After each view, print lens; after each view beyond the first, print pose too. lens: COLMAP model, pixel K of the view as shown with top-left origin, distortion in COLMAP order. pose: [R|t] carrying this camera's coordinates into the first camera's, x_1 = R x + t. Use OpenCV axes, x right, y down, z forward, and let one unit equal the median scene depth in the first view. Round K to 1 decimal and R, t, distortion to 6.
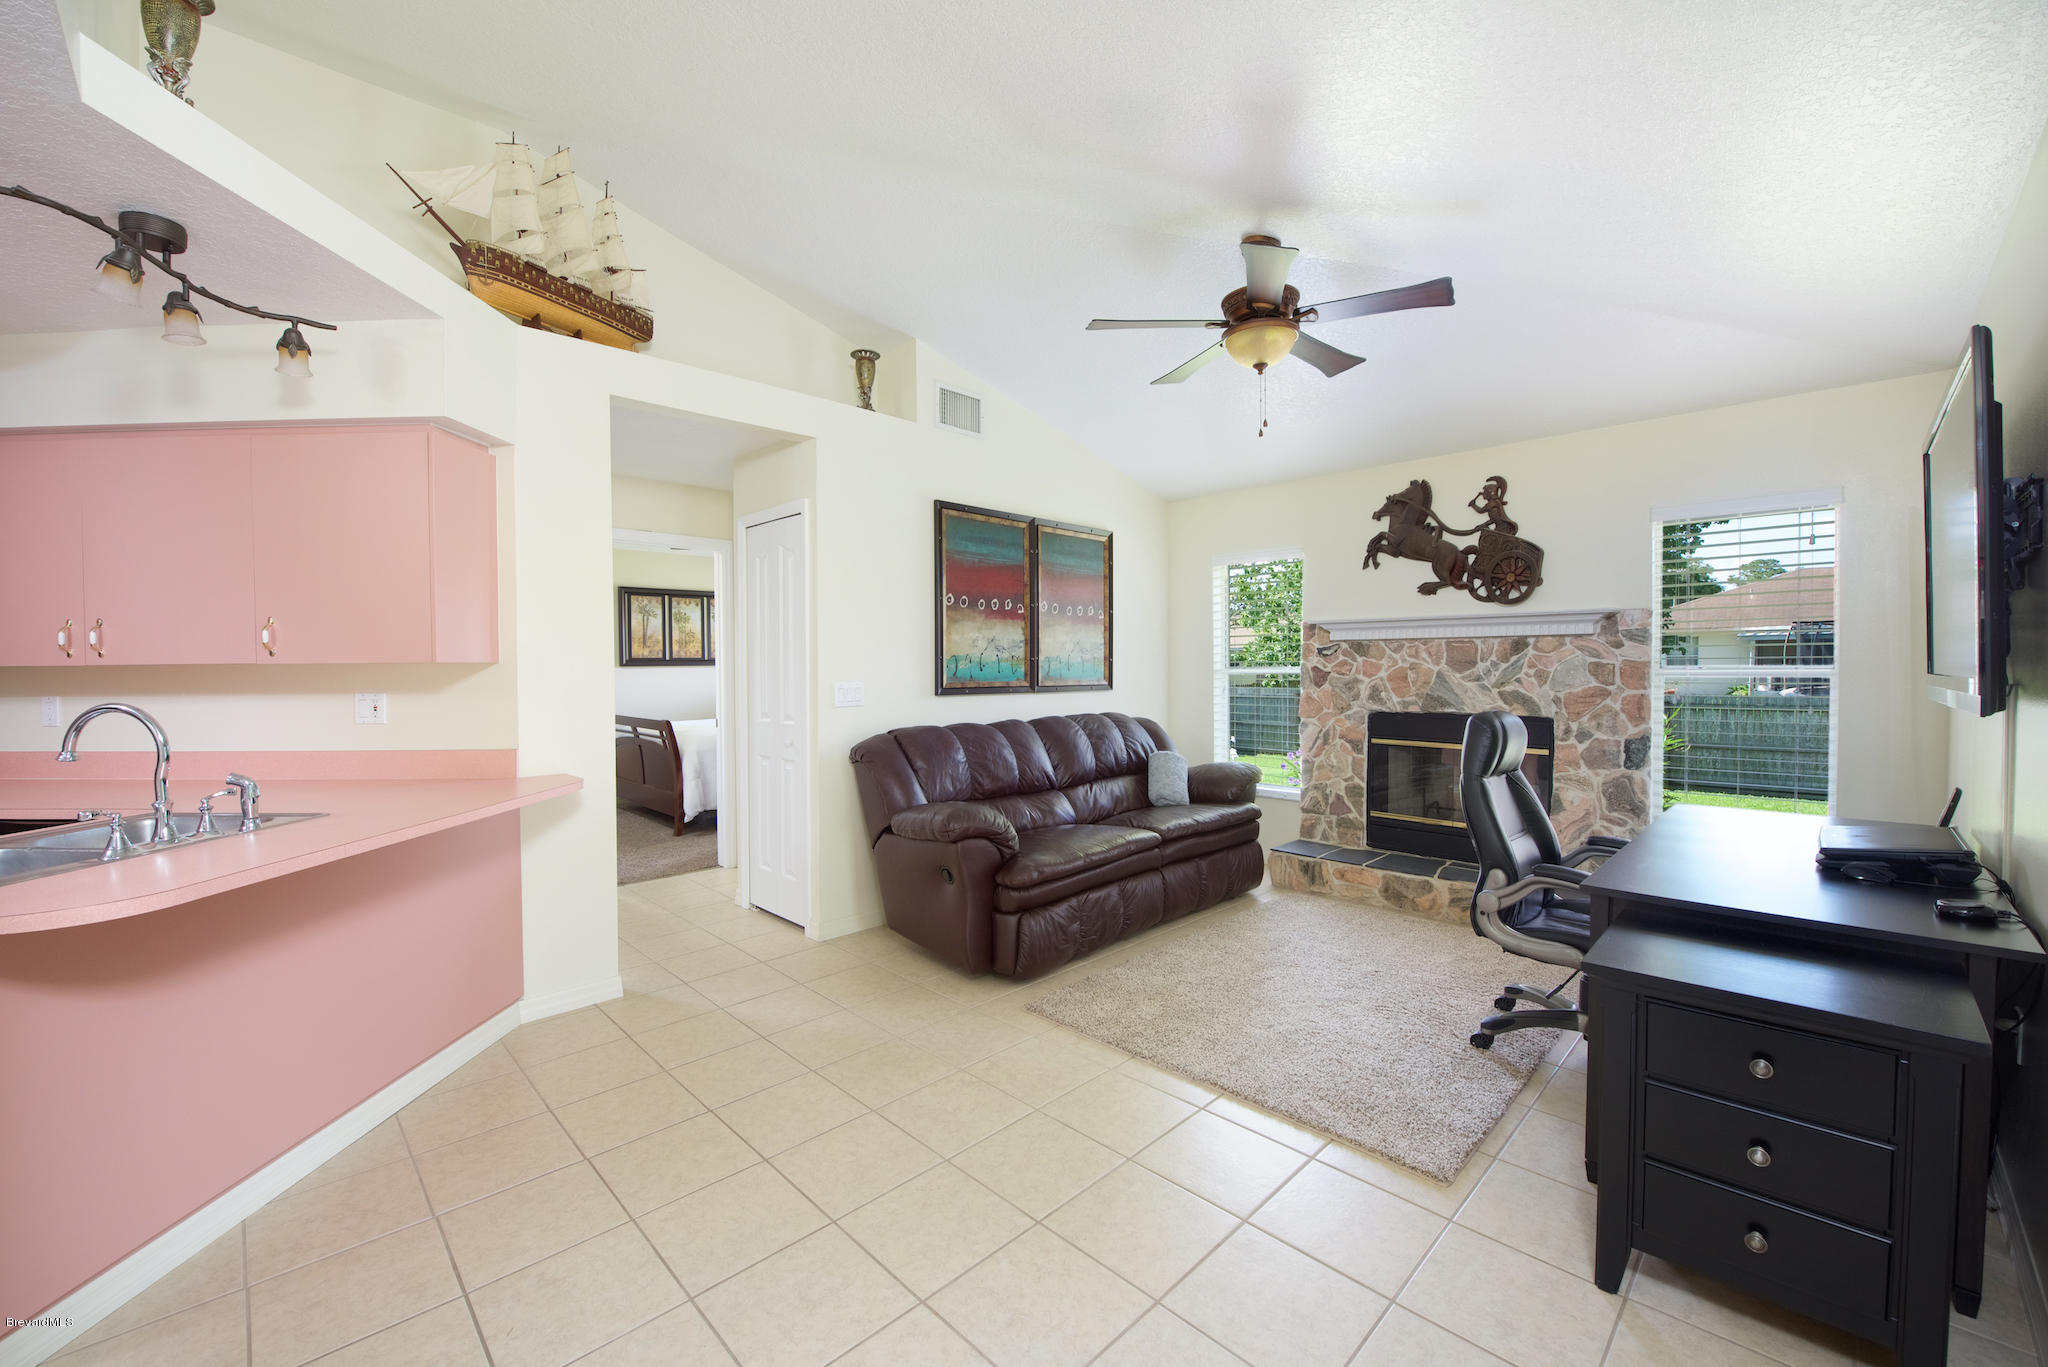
lens RADIAL K [[813.5, 0, 1017.9], [0, 813.5, 678.5], [0, 0, 1]] dist [-0.012191, -0.004073]
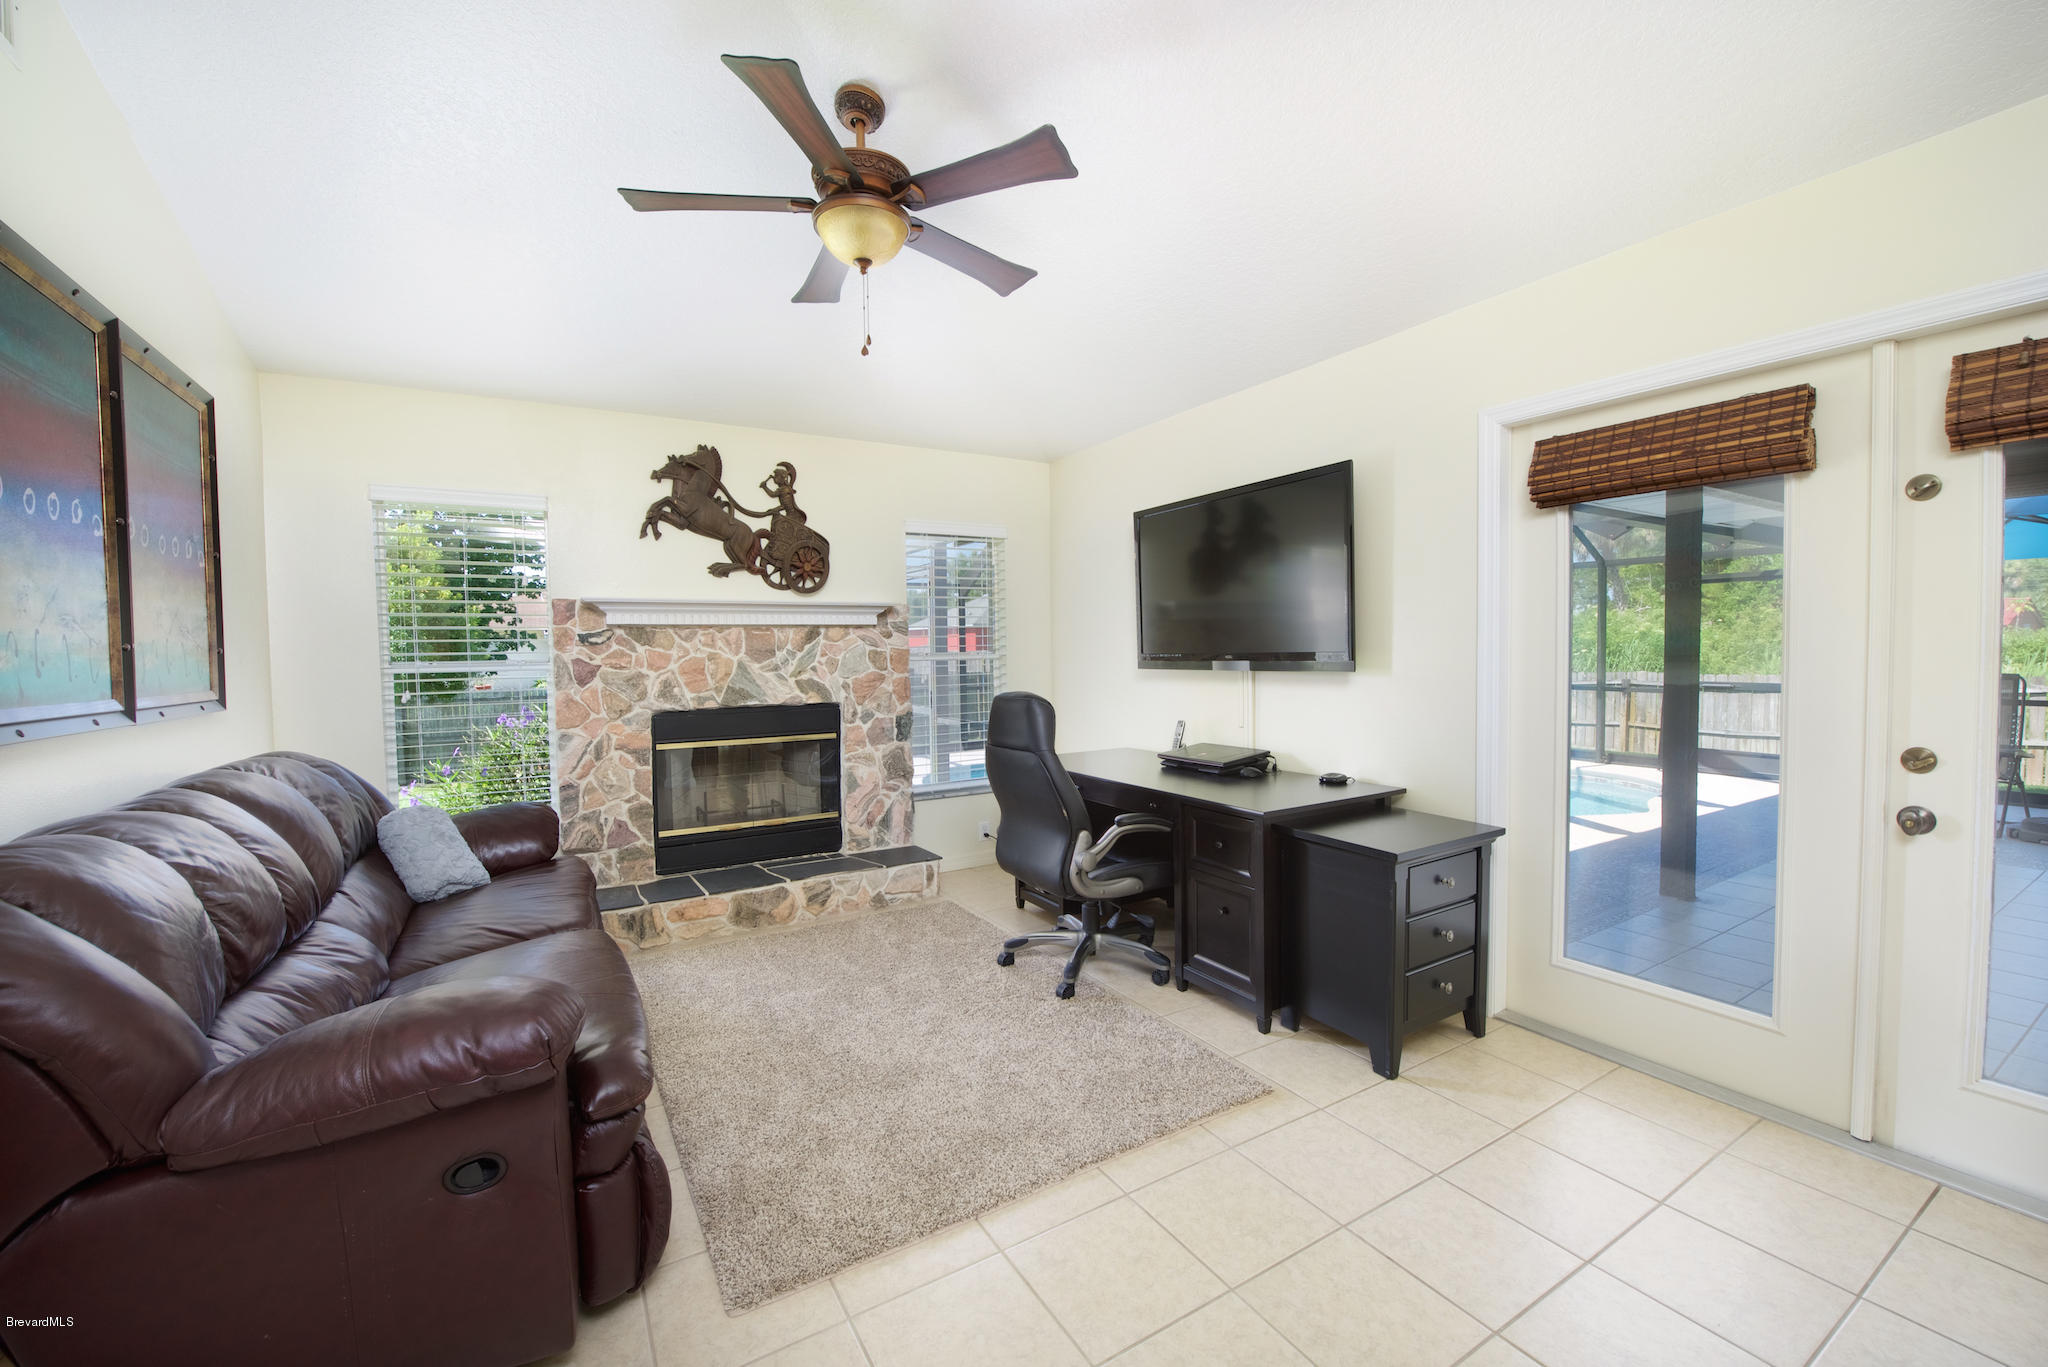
lens RADIAL K [[813.5, 0, 1017.9], [0, 813.5, 678.5], [0, 0, 1]] dist [-0.012191, -0.004073]
pose [[0.236084, -0.033462, 0.971156, -0.300316], [0.030999, 0.999158, 0.026891, -0.004585], [-0.971238, 0.023756, 0.236922, 0.479317]]
